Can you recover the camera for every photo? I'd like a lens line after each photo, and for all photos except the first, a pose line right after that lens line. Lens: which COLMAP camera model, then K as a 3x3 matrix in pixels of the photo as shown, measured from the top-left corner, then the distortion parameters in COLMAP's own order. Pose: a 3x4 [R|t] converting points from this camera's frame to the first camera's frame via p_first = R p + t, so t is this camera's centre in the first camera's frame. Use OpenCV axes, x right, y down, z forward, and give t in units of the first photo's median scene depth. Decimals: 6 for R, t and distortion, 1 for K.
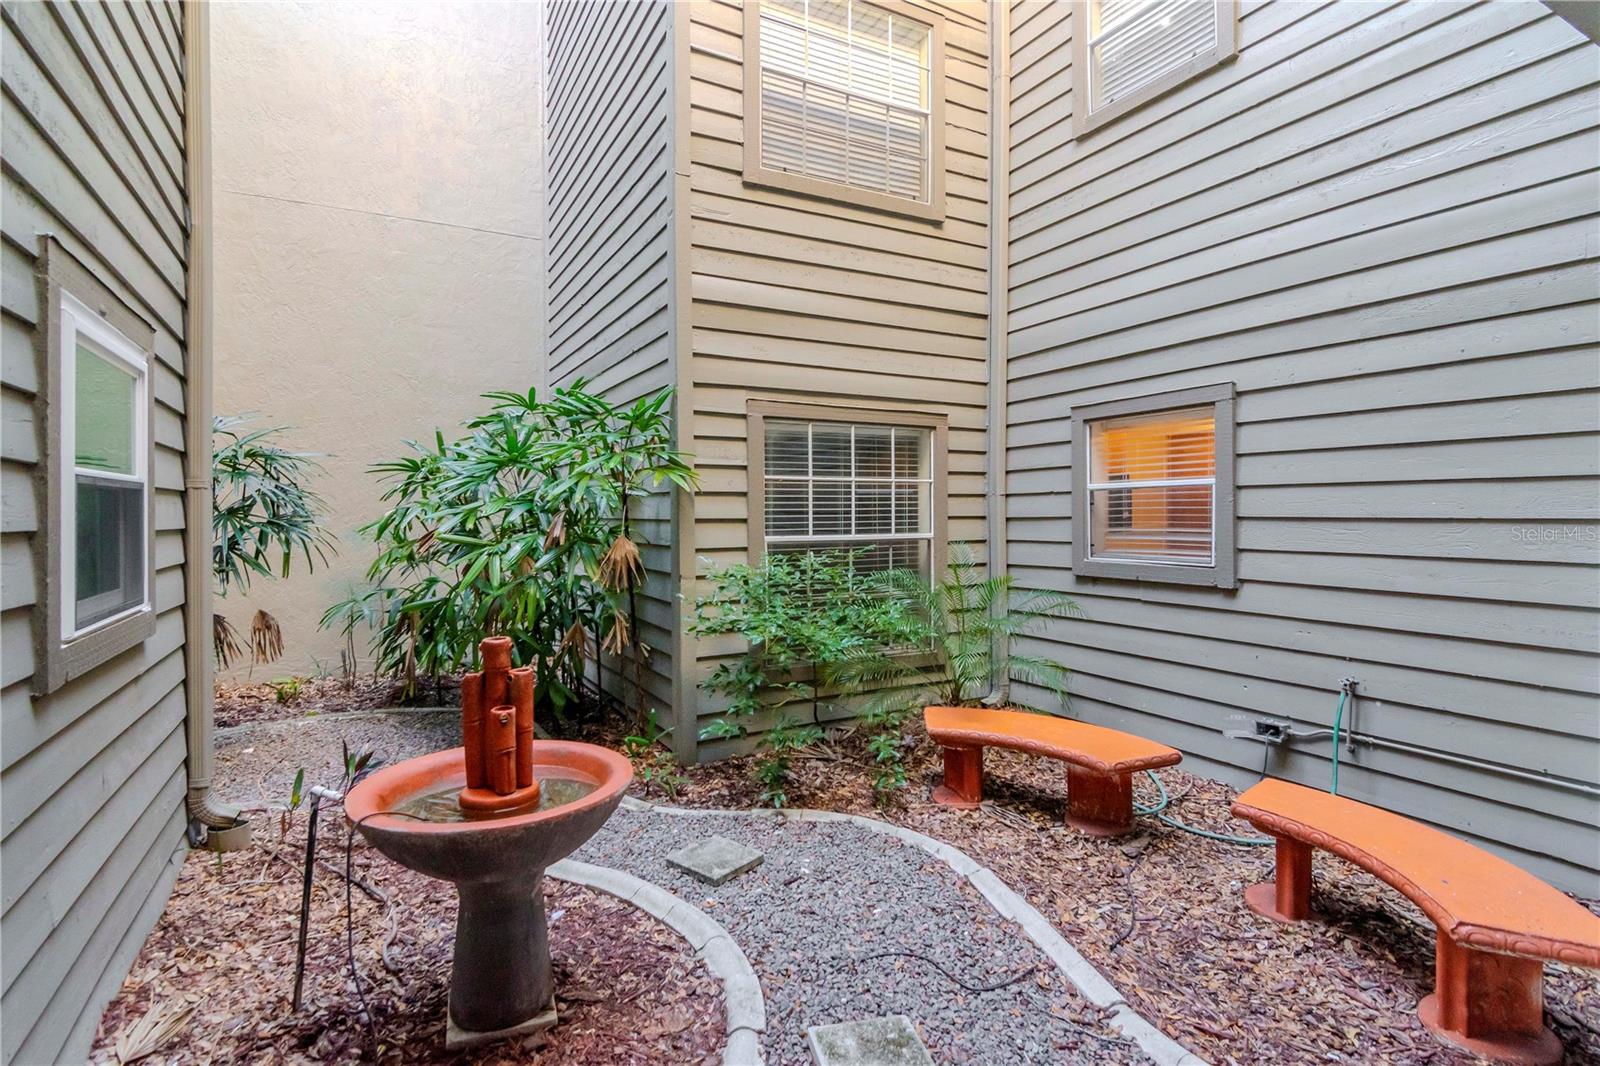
lens RADIAL K [[802.1, 0, 823.2], [0, 802.1, 515.3], [0, 0, 1]] dist [-0.002445, -0.005391]
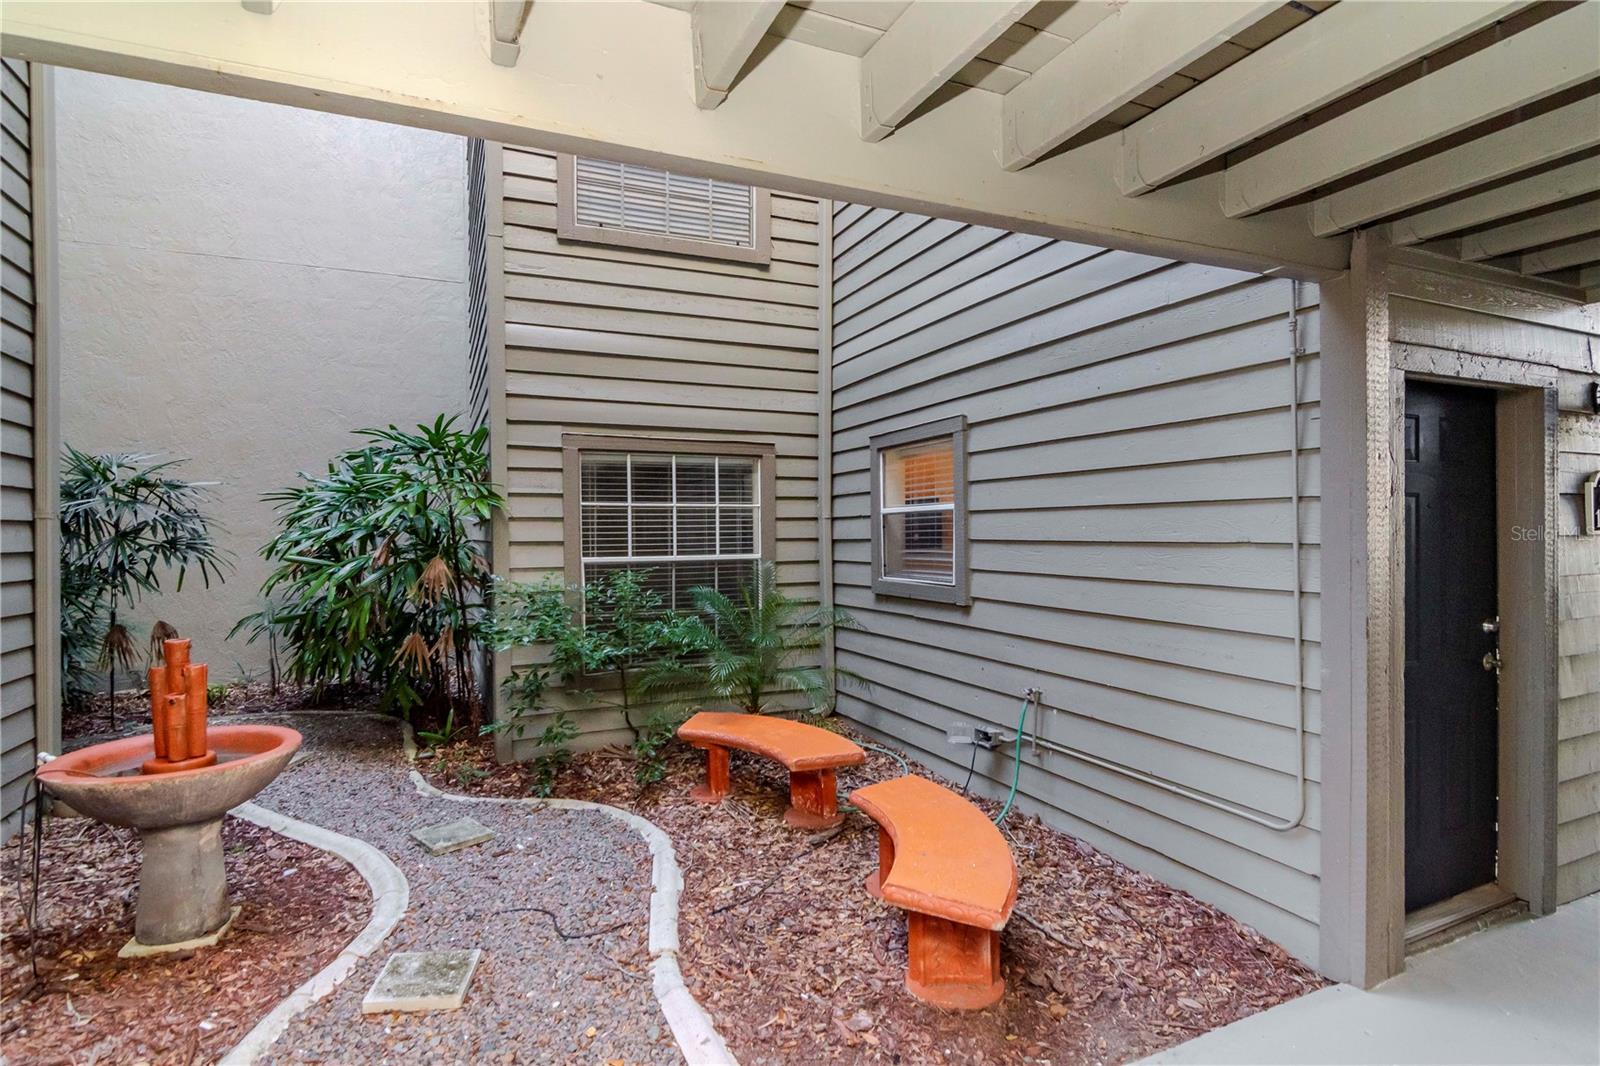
lens RADIAL K [[802.1, 0, 789.1], [0, 802.1, 535.5], [0, 0, 1]] dist [-0.002445, -0.005391]
pose [[0.996971, -0.002316, -0.077738, 0.321934], [0.002434, 0.999996, 0.001418, -0.005274], [0.077734, -0.001603, 0.996973, -0.088424]]
